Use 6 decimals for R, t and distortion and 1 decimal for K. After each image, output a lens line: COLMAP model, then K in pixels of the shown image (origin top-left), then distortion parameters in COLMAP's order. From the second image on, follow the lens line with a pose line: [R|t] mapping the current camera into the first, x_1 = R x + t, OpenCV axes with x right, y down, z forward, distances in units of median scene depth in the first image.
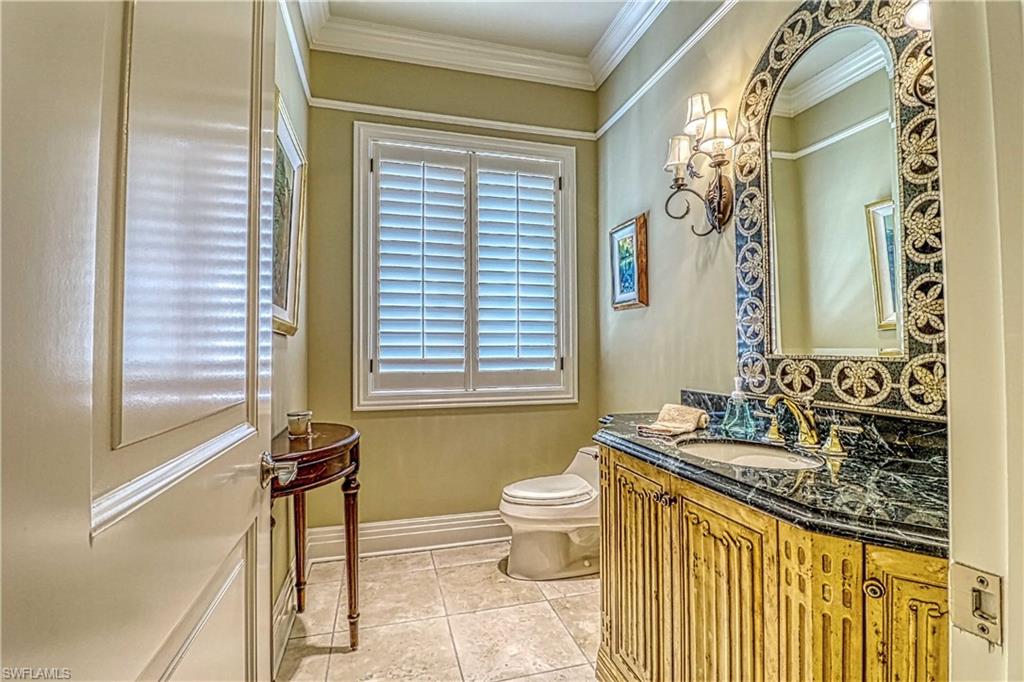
lens RADIAL K [[474.0, 0, 510.6], [0, 474.0, 338.0], [0, 0, 1]] dist [-0.013661, -0.002047]
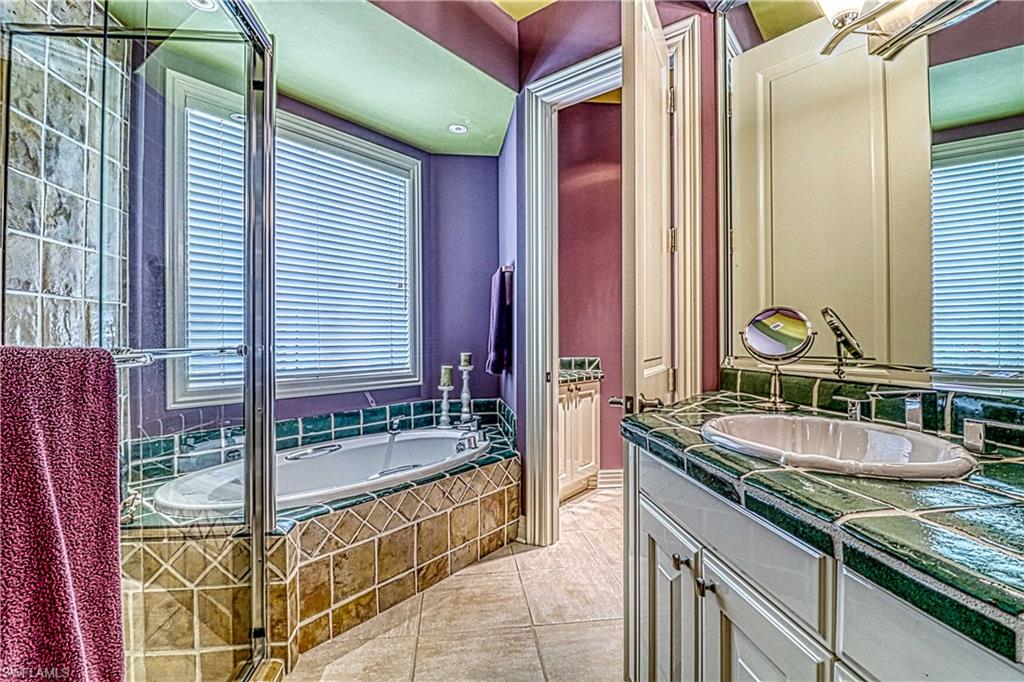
lens RADIAL K [[474.0, 0, 512.3], [0, 474.0, 339.8], [0, 0, 1]] dist [-0.013661, -0.002047]
pose [[0.811878, 0.001433, 0.583826, -0.354678], [-0.014167, 0.999751, 0.017247, 0.004037], [-0.583656, -0.022273, 0.811696, -0.059971]]
